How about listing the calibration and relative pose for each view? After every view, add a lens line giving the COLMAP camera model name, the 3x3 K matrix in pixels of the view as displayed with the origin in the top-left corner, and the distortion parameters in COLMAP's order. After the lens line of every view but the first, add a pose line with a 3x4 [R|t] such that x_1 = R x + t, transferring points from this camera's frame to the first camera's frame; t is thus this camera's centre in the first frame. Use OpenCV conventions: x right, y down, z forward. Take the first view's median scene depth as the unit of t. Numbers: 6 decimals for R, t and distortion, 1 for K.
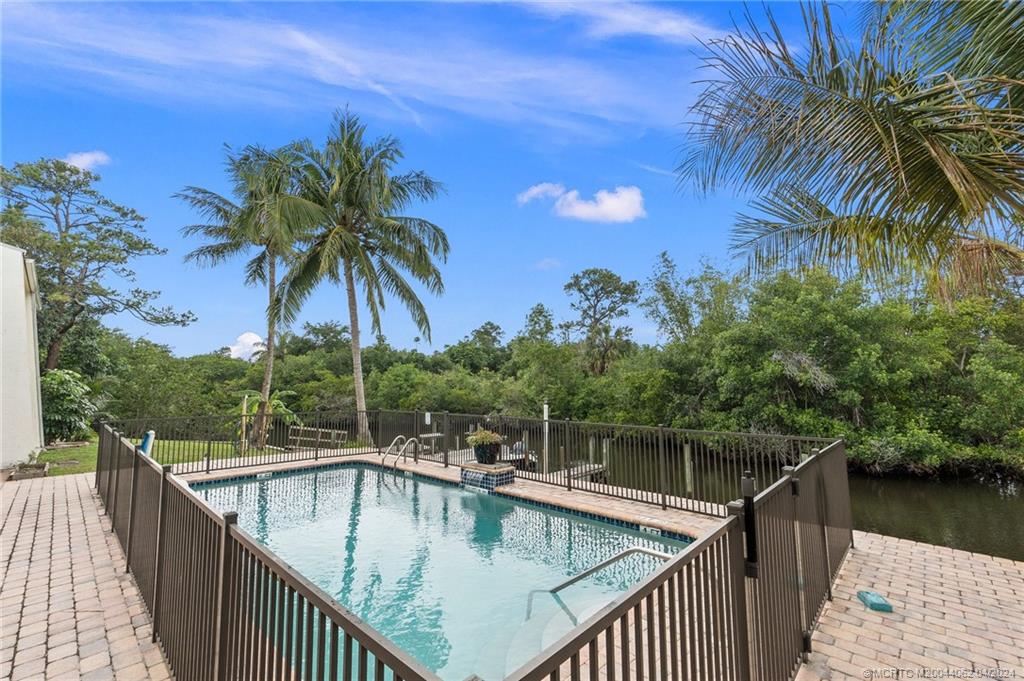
lens RADIAL K [[441.5, 0, 509.6], [0, 441.5, 342.5], [0, 0, 1]] dist [-0.003114, -0.000059]
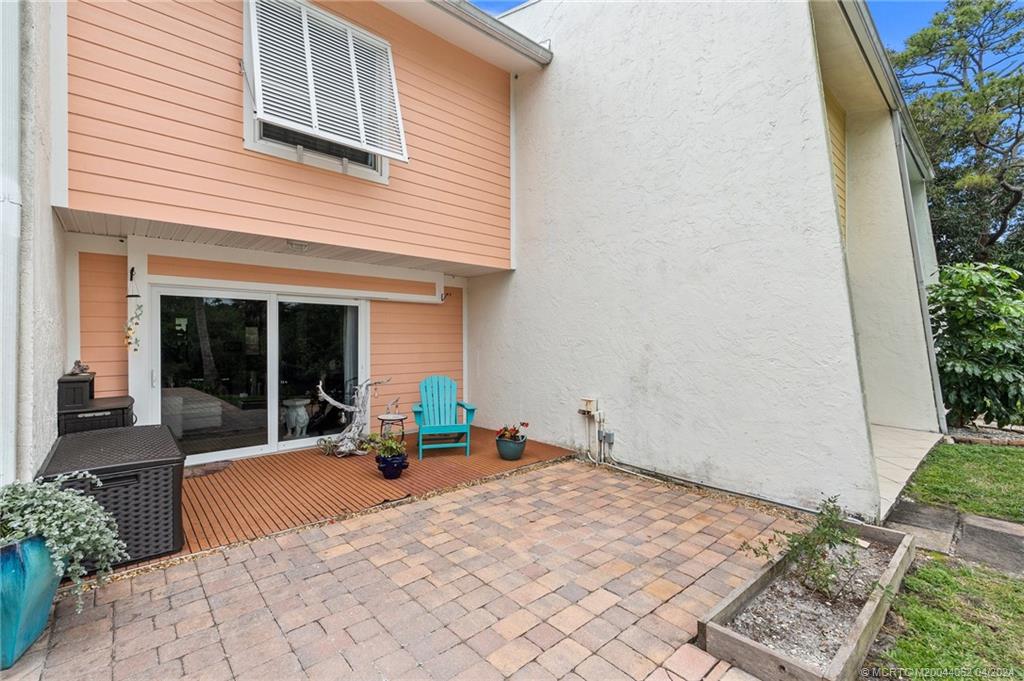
lens RADIAL K [[439.6, 0, 508.6], [0, 439.6, 333.4], [0, 0, 1]] dist [-0.004678, -0.000061]
pose [[-0.068747, 0.009557, -0.997588, -0.557681], [0.095510, 0.995424, 0.002954, 0.087183], [0.993052, -0.095076, -0.069346, 0.571337]]
